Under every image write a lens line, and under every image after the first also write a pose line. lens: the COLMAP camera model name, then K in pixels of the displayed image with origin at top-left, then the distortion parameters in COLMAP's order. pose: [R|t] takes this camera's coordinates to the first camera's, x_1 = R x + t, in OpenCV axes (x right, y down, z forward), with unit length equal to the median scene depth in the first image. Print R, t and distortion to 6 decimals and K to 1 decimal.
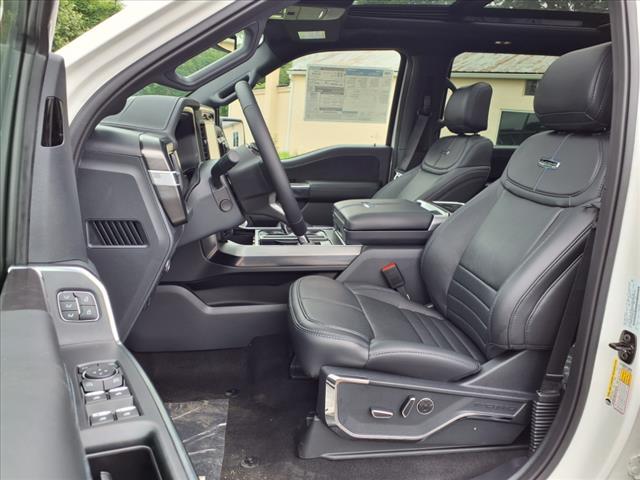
lens RADIAL K [[524.1, 0, 320.0], [0, 524.1, 240.0], [0, 0, 1]] dist [-0.009879, -0.012211]
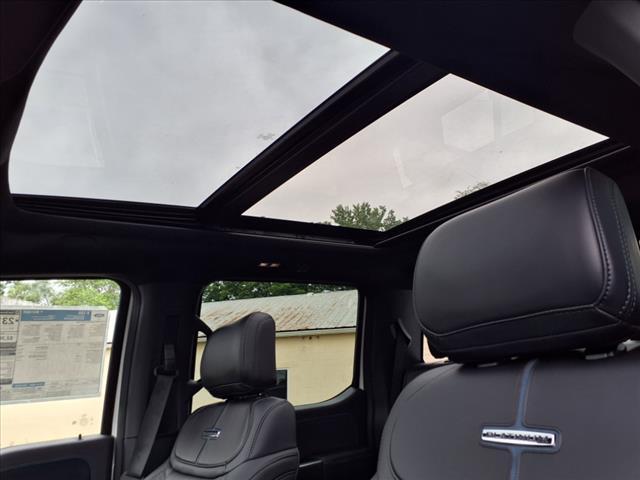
lens RADIAL K [[509.3, 0, 321.3], [0, 509.3, 262.7], [0, 0, 1]] dist [0.007763, 0.012124]
pose [[0.866225, 0.011186, 0.499529, 0.054940], [0.215067, 0.894049, -0.392966, -0.080521], [-0.450999, 0.447829, 0.772042, 0.389658]]
